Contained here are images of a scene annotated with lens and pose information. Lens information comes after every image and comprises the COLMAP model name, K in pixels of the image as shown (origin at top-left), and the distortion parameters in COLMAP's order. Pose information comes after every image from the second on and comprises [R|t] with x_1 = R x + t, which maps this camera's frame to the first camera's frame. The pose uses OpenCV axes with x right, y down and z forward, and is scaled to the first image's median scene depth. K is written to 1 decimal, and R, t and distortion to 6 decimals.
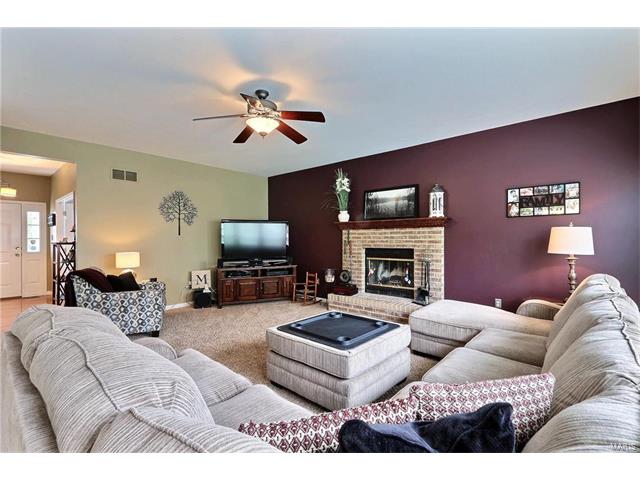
lens RADIAL K [[287.5, 0, 320.0], [0, 287.5, 240.0], [0, 0, 1]] dist [-0.001218, -0.000058]
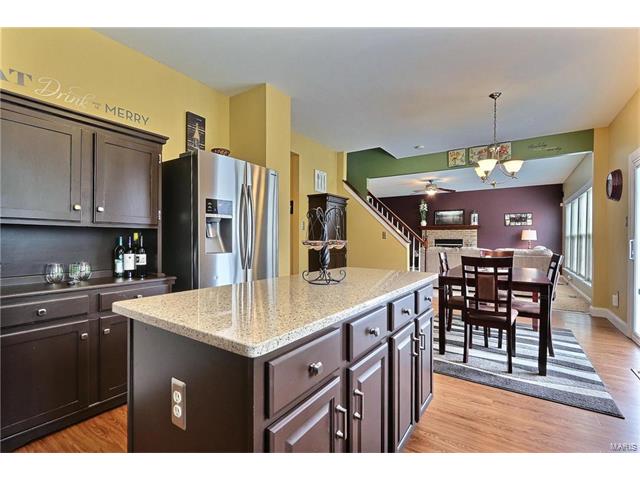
lens RADIAL K [[294.6, 0, 330.0], [0, 294.6, 239.9], [0, 0, 1]] dist [-0.001390, -0.000170]
pose [[0.988070, -0.001108, 0.154000, -0.975285], [-0.000286, 0.999959, 0.009026, 0.014720], [-0.154004, -0.008962, 0.988030, -1.005984]]
